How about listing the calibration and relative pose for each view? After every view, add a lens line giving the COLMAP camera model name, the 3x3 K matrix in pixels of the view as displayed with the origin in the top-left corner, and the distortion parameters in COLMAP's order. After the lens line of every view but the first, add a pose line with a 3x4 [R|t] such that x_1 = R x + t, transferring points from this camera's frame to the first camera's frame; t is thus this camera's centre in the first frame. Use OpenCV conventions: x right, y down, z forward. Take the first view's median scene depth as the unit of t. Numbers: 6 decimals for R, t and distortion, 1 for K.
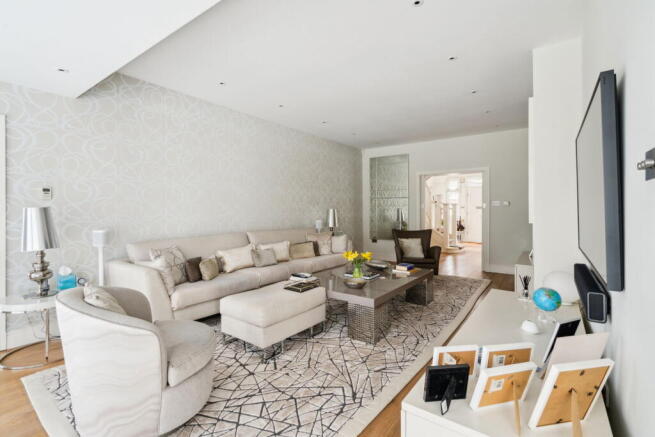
lens RADIAL K [[301.5, 0, 326.3], [0, 301.5, 216.2], [0, 0, 1]] dist [0.000595, 0.000407]
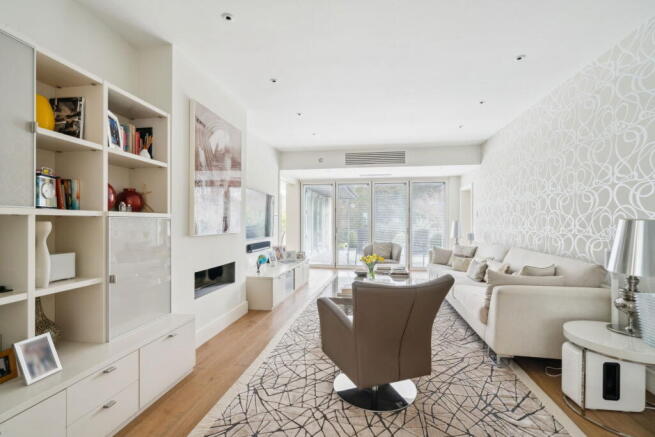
lens RADIAL K [[301.5, 0, 326.0], [0, 301.5, 220.7], [0, 0, 1]] dist [0.000595, 0.000407]
pose [[-0.883670, 0.015923, -0.467839, 0.359374], [0.015657, 0.999867, 0.004457, -0.050481], [0.467848, -0.003387, -0.883802, 2.019558]]
